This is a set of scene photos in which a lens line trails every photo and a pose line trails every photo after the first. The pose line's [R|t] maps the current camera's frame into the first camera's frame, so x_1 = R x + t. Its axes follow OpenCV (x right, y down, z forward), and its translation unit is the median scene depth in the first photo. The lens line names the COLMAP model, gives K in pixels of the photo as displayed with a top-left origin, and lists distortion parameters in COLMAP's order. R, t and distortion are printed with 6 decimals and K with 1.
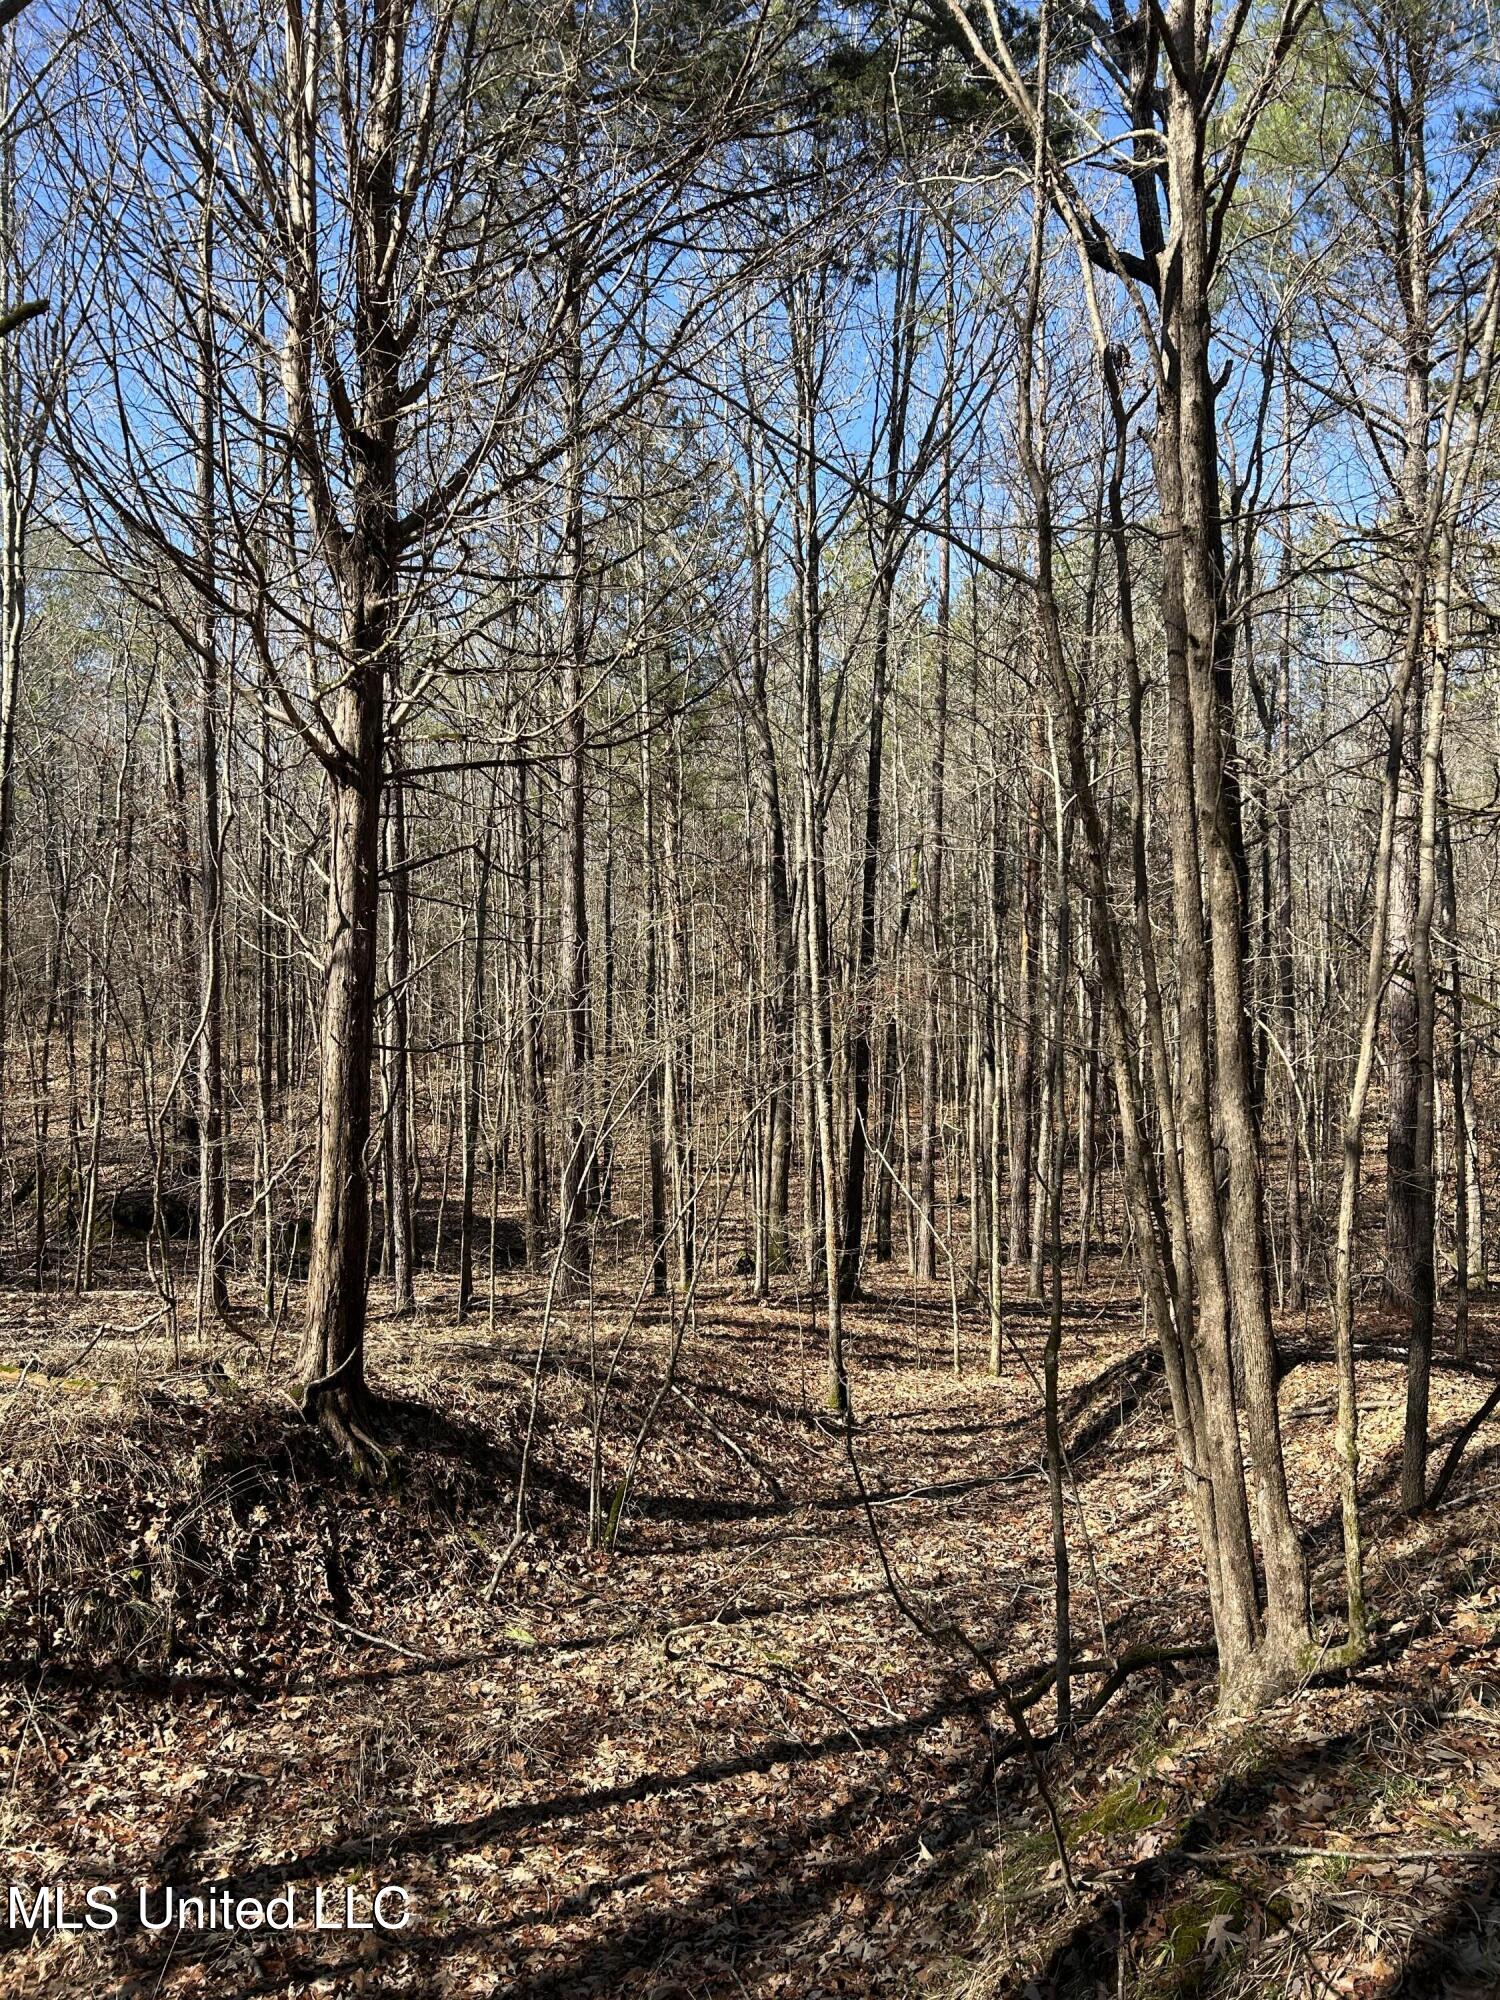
lens RADIAL K [[1499.3, 0, 756.8], [0, 1499.3, 997.8], [0, 0, 1]] dist [0.058506, -0.062693]
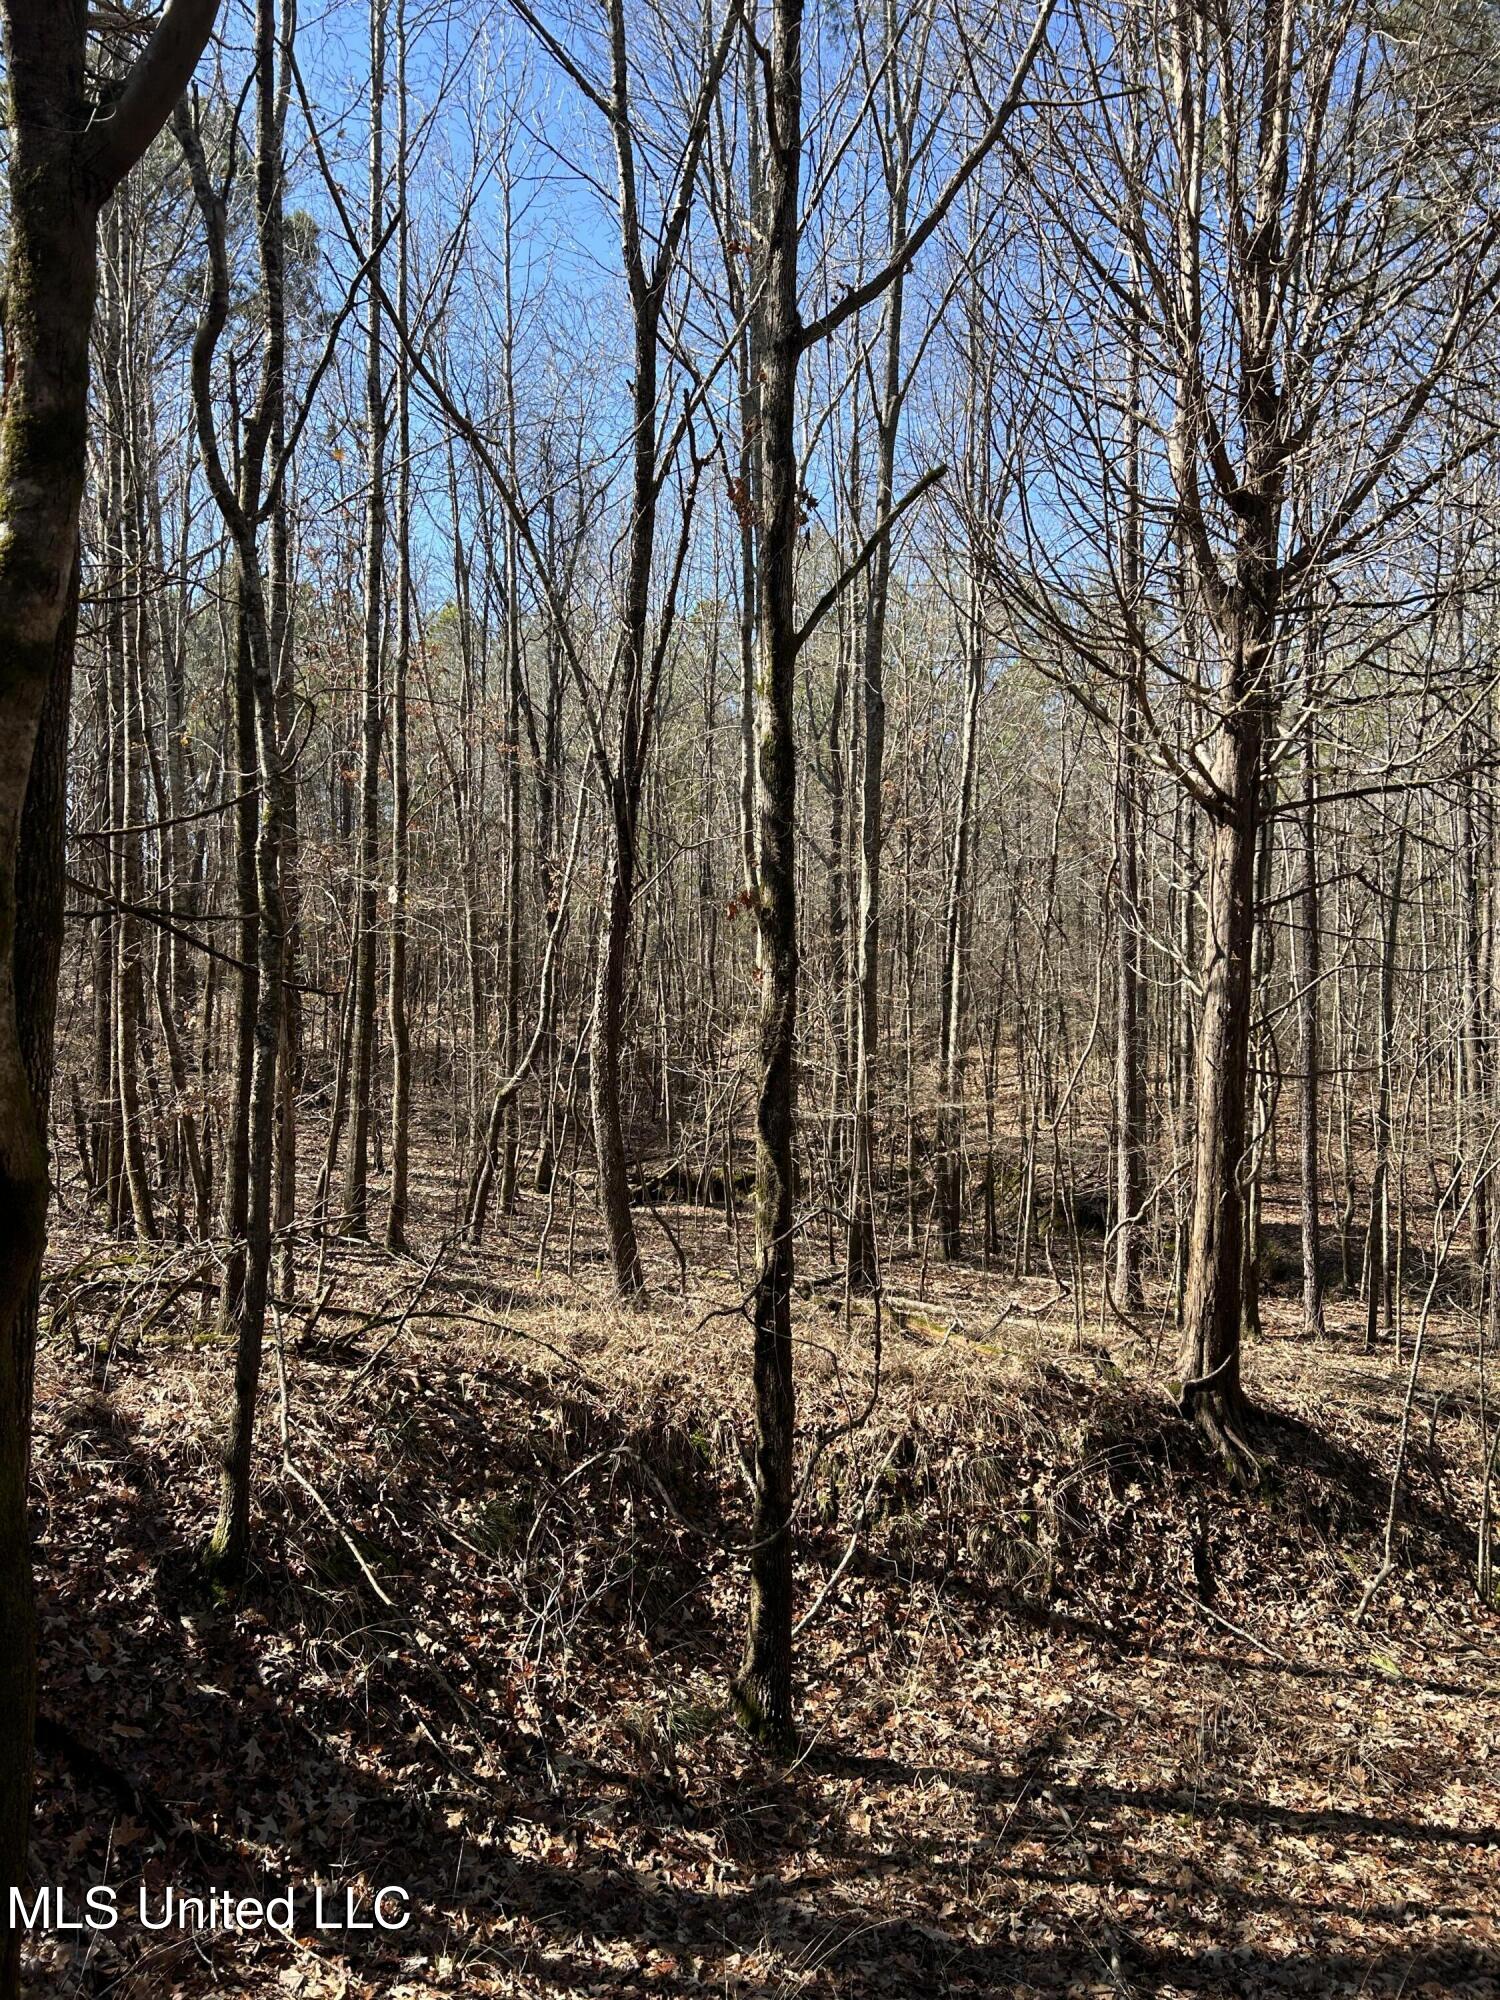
lens RADIAL K [[1499.3, 0, 756.8], [0, 1499.3, 997.8], [0, 0, 1]] dist [0.058506, -0.062693]
pose [[0.817057, 0.002969, -0.576549, 0.086046], [-0.007957, 0.999950, -0.006127, -0.011065], [0.576502, 0.009594, 0.817039, -0.068759]]
